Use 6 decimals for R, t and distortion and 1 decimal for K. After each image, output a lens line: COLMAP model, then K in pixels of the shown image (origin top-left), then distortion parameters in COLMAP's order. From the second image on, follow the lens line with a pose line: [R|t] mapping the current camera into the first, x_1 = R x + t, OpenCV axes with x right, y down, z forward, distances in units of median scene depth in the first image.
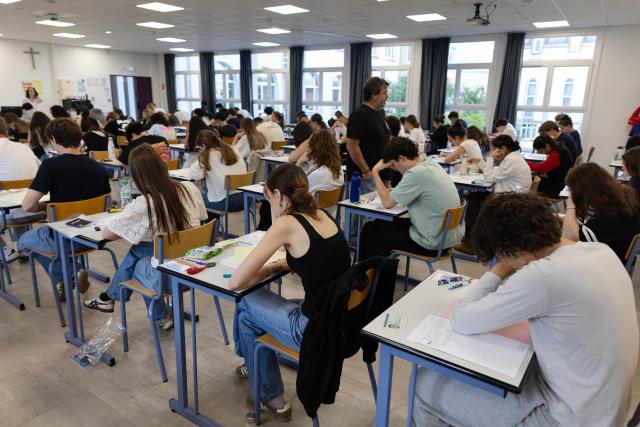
lens RADIAL K [[433.4, 0, 320.0], [0, 433.4, 213.5], [0, 0, 1]] dist [0.009773, -0.003144]
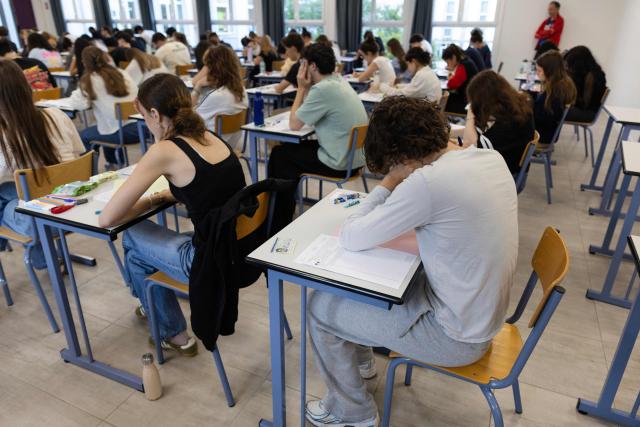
lens RADIAL K [[433.4, 0, 320.0], [0, 433.4, 213.5], [0, 0, 1]] dist [0.009773, -0.003144]
pose [[0.985569, -0.080658, 0.148821, 0.084301], [0.056092, 0.985122, 0.162444, 0.025643], [-0.159709, -0.151752, 0.975430, 0.062648]]
